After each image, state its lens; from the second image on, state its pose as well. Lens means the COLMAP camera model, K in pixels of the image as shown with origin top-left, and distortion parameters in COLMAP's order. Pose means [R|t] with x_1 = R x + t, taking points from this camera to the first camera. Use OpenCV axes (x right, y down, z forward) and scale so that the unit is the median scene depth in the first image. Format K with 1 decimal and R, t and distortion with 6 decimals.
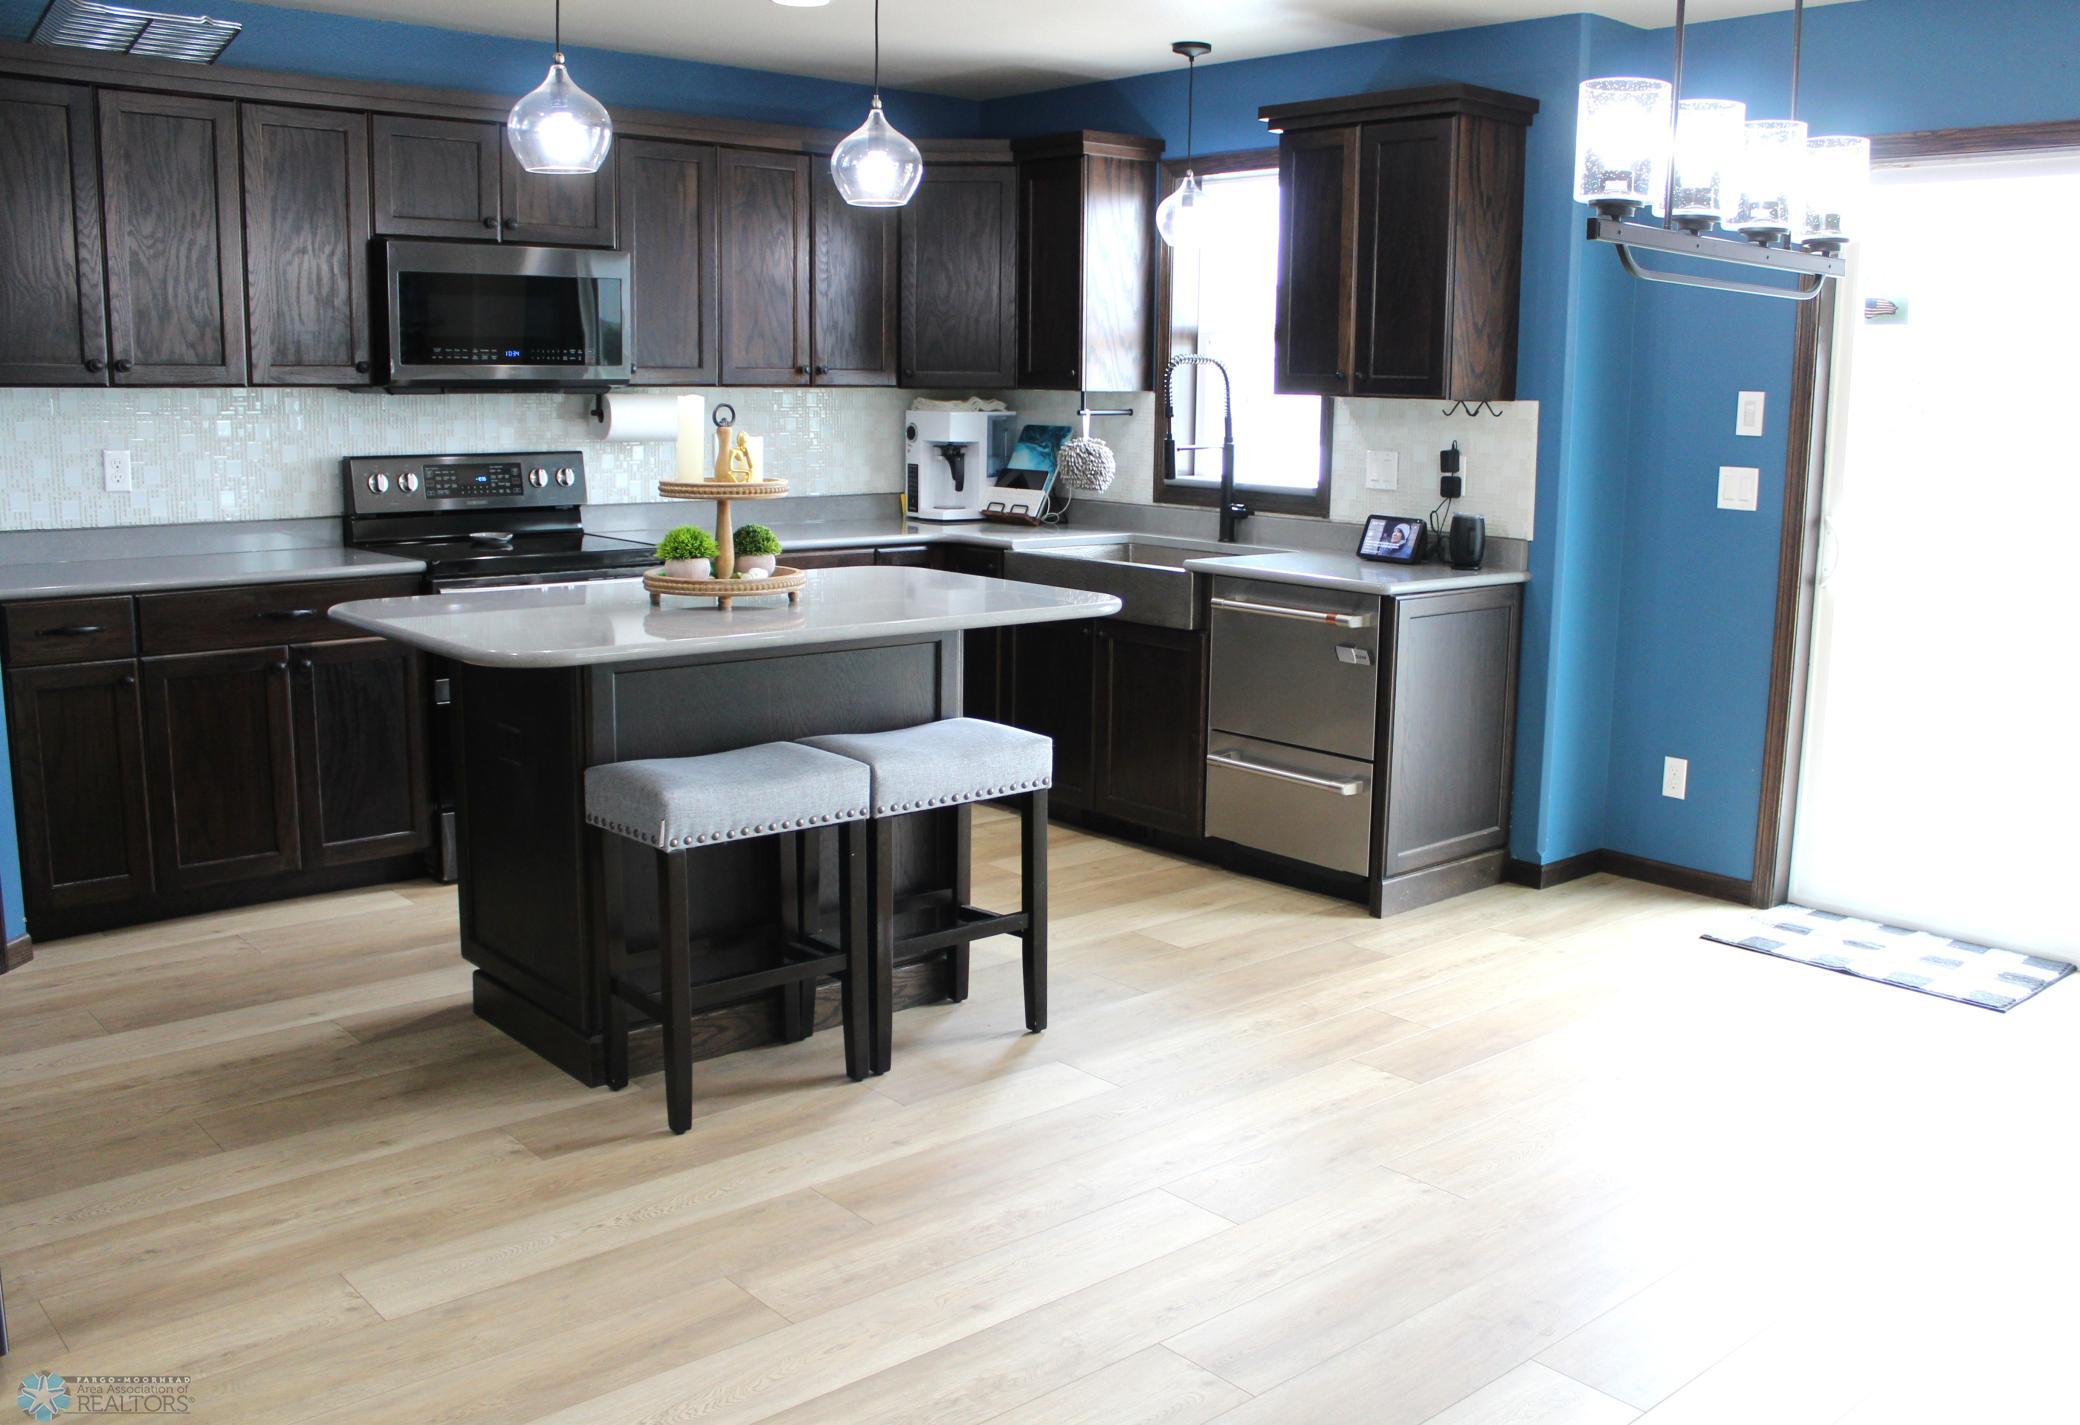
lens RADIAL K [[1822.4, 0, 1097.9], [0, 1822.4, 710.4], [0, 0, 1]] dist [-0.179400, 0.164980]
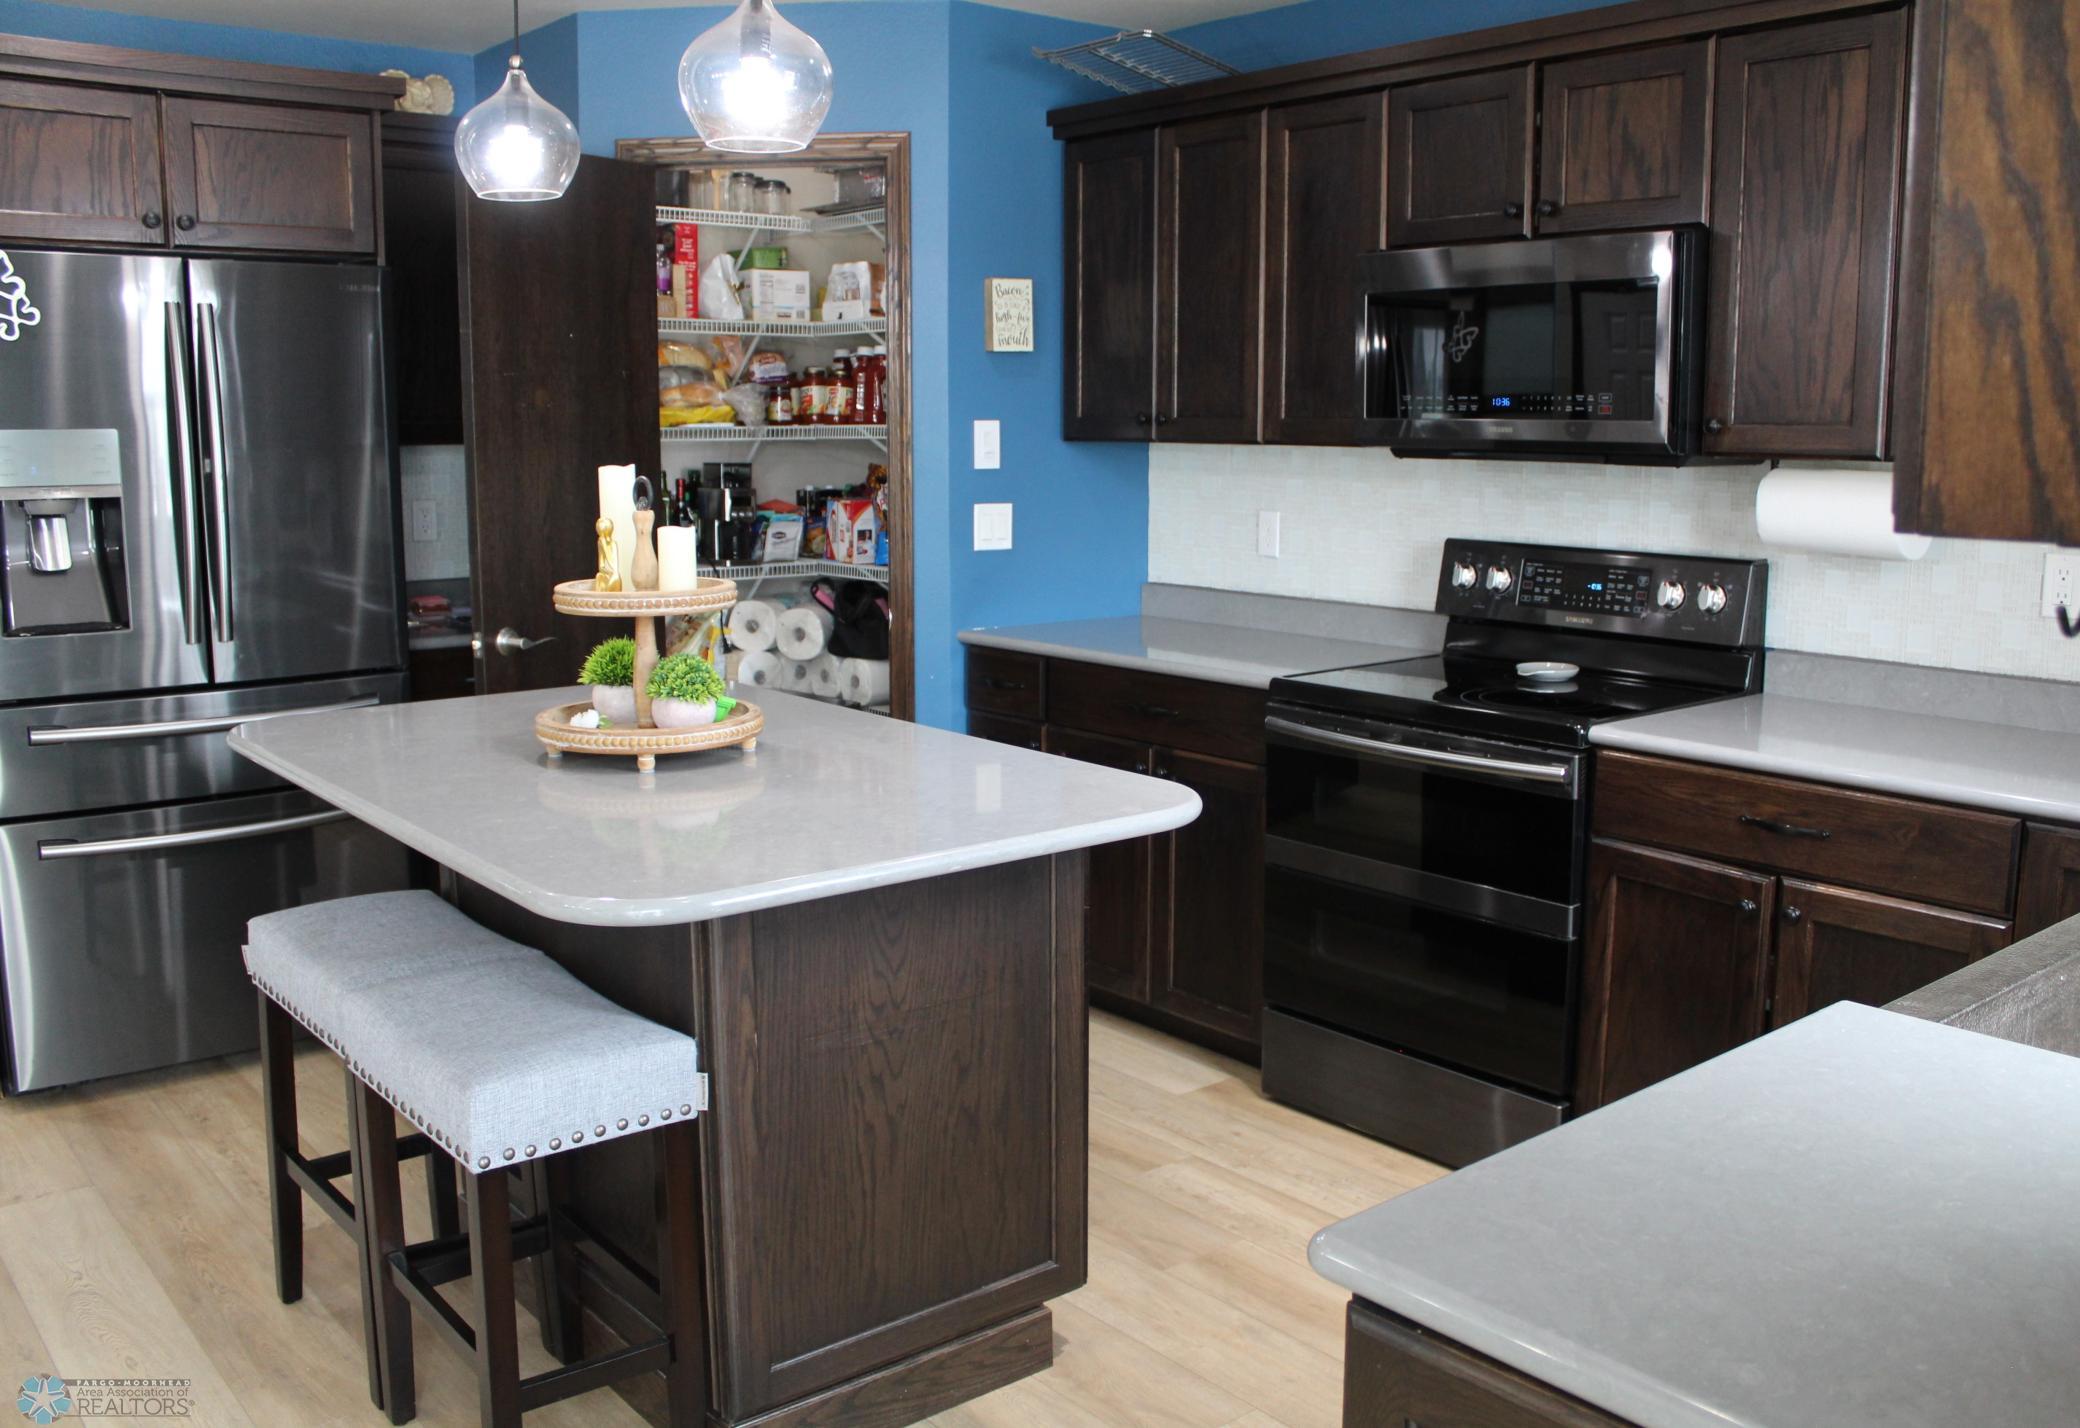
lens RADIAL K [[1822.4, 0, 1097.9], [0, 1822.4, 711.9], [0, 0, 1]] dist [-0.179400, 0.164980]
pose [[-0.034785, 0.141609, -0.989311, 0.382213], [-0.178904, 0.973038, 0.145570, -0.164779], [0.983251, 0.182055, -0.008513, 0.915094]]
